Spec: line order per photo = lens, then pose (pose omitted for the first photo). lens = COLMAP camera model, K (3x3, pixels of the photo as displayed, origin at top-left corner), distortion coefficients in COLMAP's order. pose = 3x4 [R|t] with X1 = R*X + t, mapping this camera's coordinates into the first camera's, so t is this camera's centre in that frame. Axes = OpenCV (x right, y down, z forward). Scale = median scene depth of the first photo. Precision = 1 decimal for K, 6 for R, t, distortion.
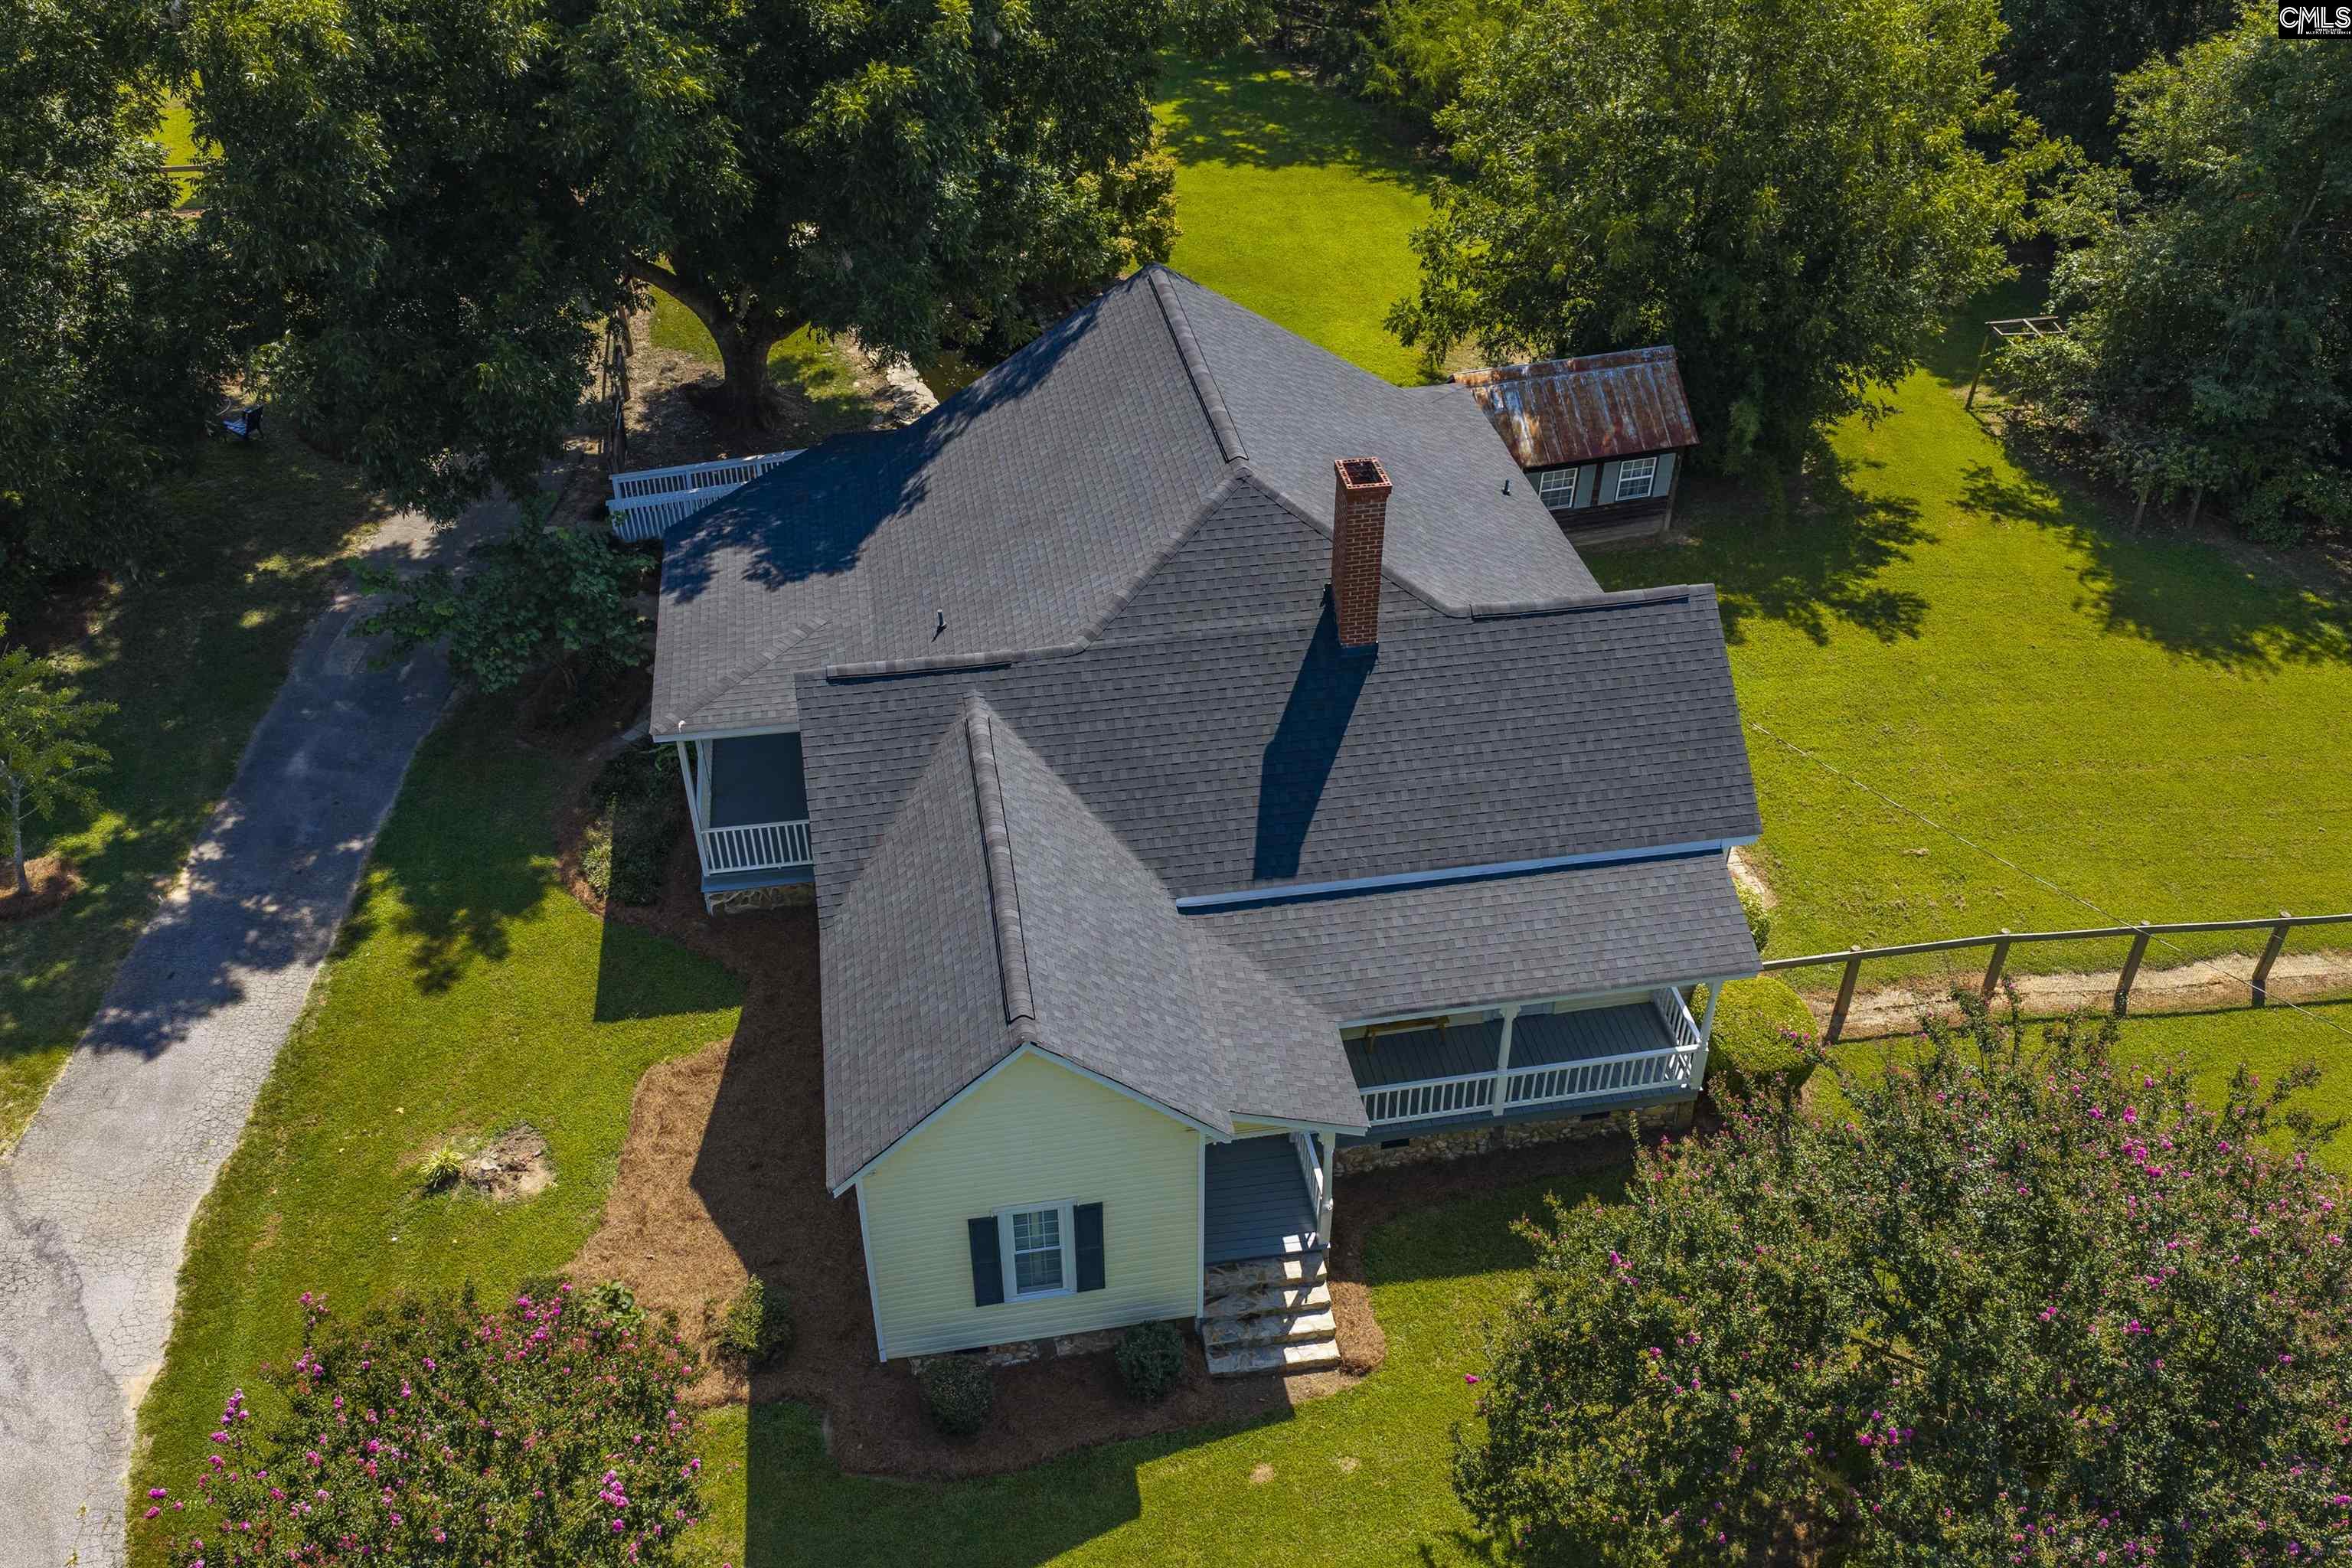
lens RADIAL K [[1943.3, 0, 1176.0], [0, 1943.3, 784.0], [0, 0, 1]] dist [0.006009, 0.002417]
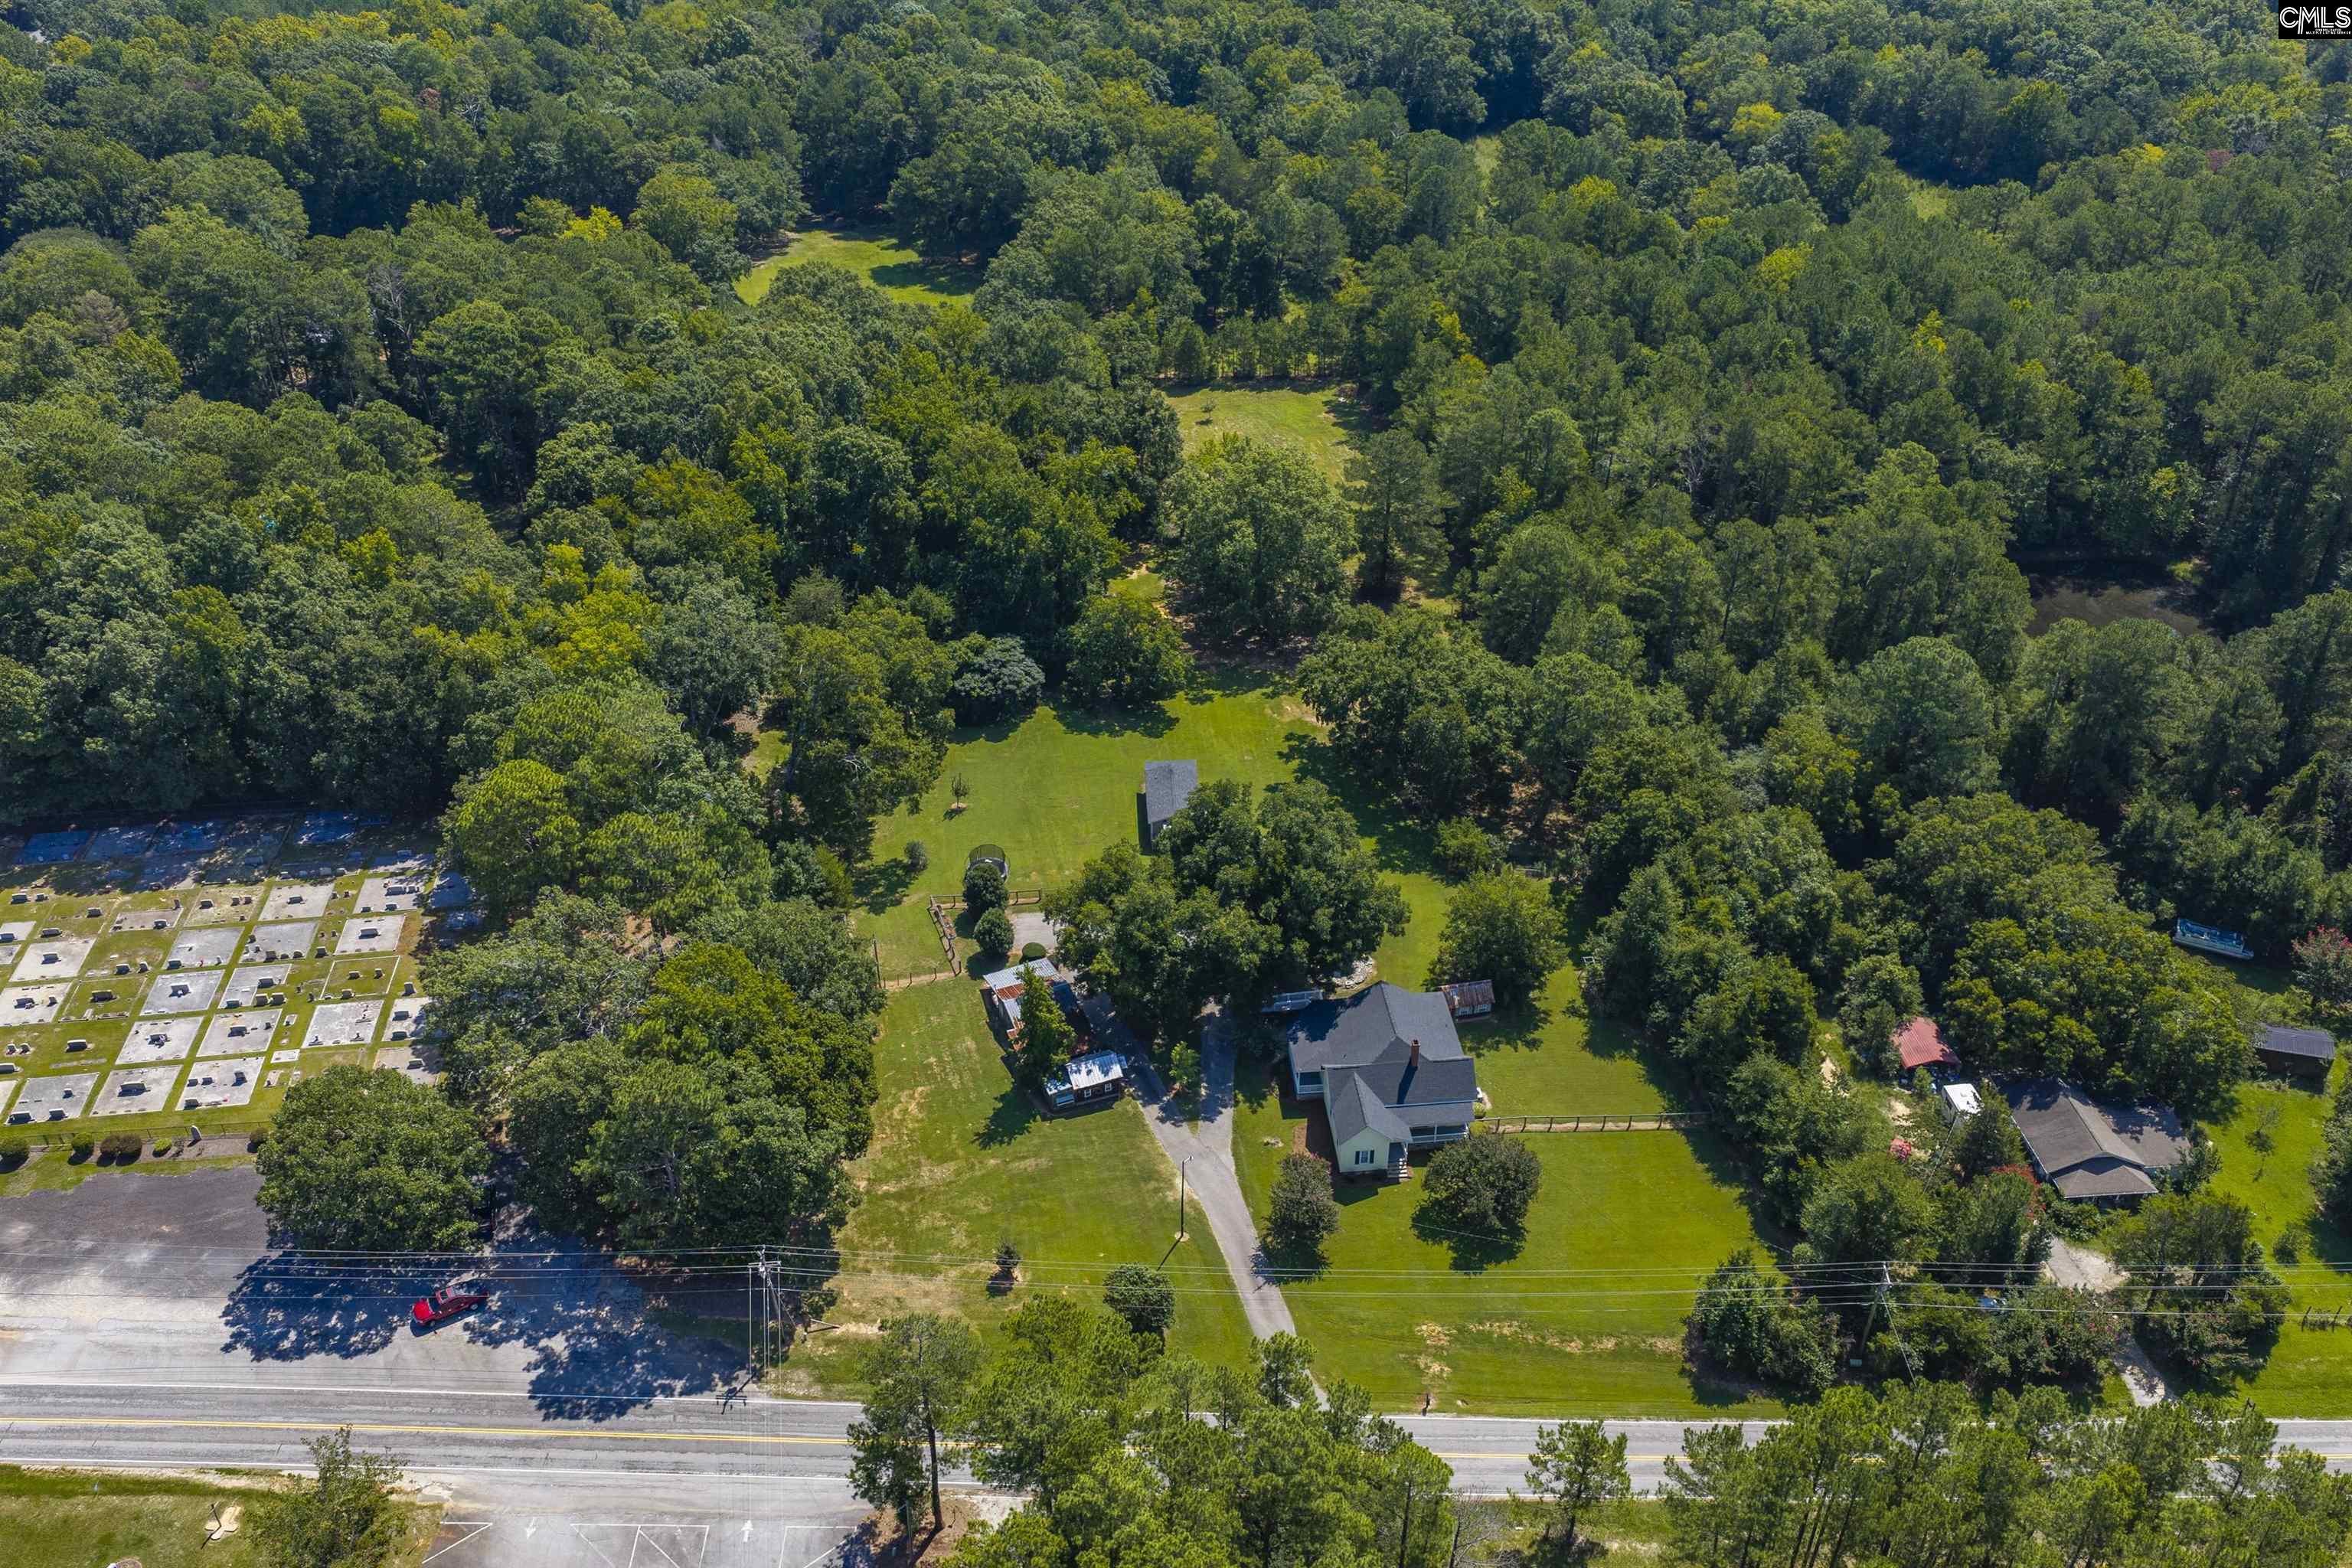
lens RADIAL K [[1943.3, 0, 1176.0], [0, 1943.3, 784.0], [0, 0, 1]] dist [0.006009, 0.002417]
pose [[0.997651, 0.039593, -0.055900, -0.337026], [-0.042391, 0.997860, -0.049784, -0.592812], [0.053809, 0.052037, 0.997194, -4.994925]]
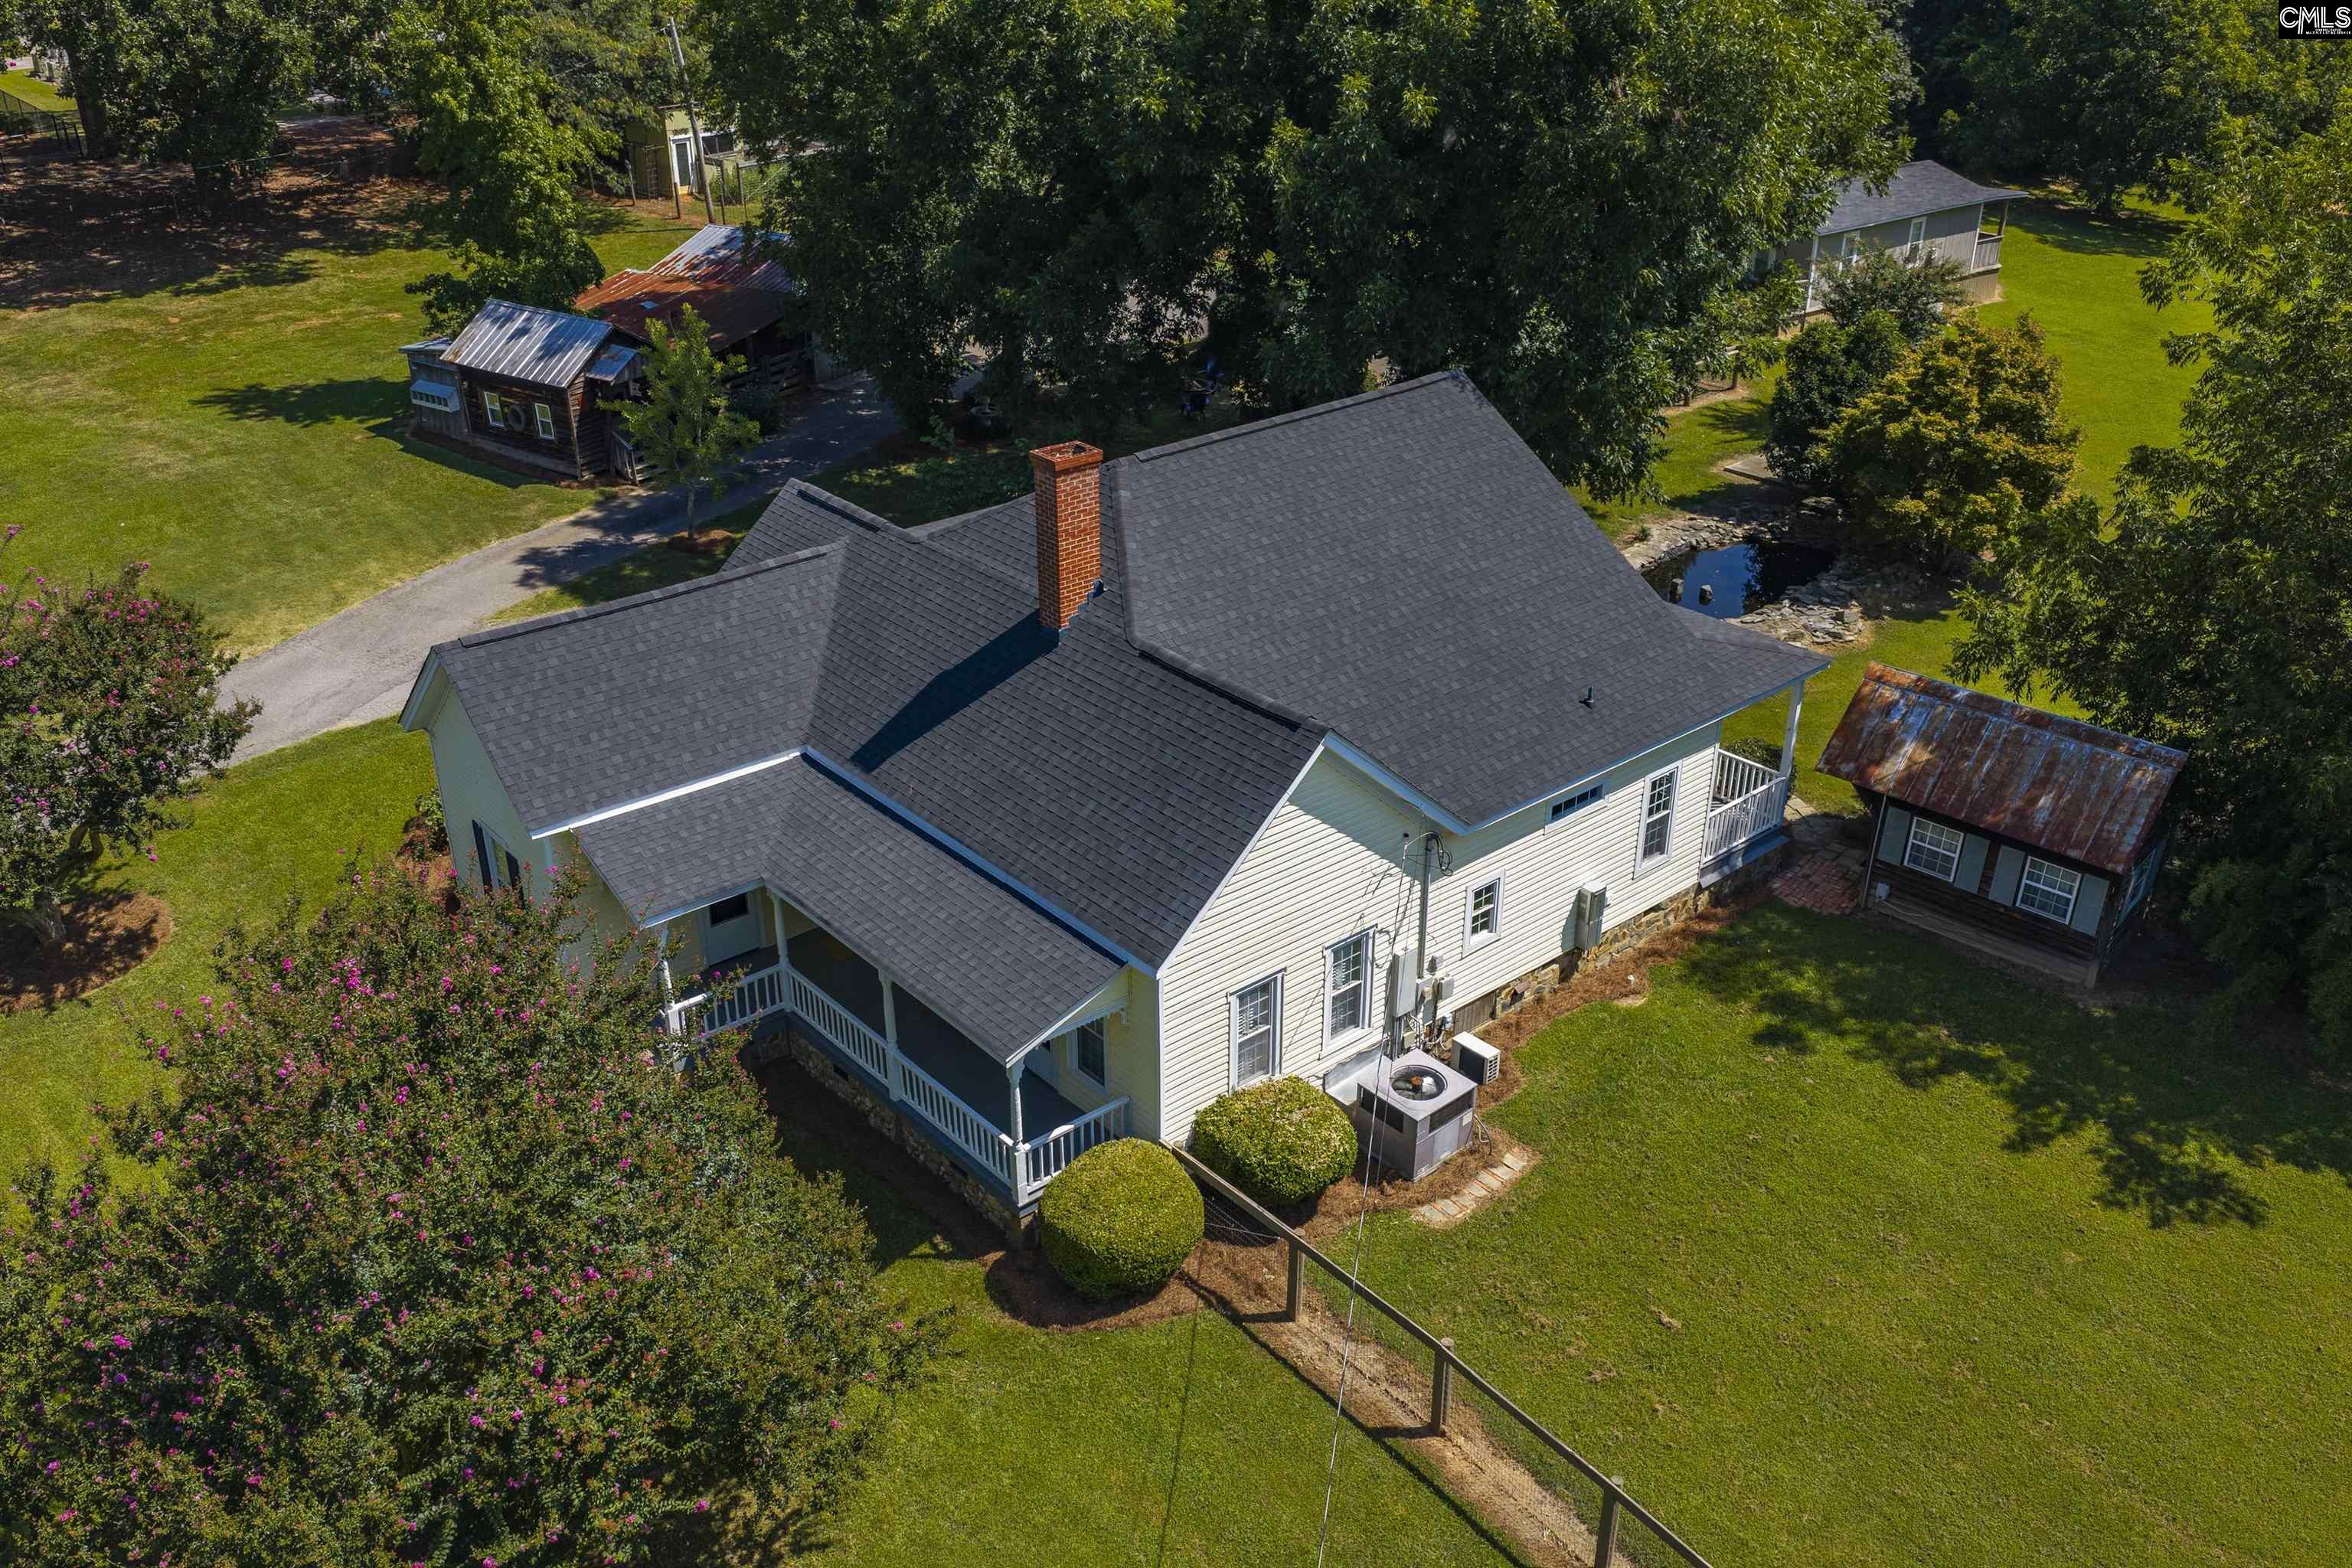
lens RADIAL K [[1943.3, 0, 1176.0], [0, 1943.3, 784.0], [0, 0, 1]] dist [0.006009, 0.002417]
pose [[0.507821, 0.391411, -0.767408, 0.873480], [-0.520599, 0.849189, 0.088625, -0.117286], [0.686364, 0.354507, 0.635004, 0.399577]]
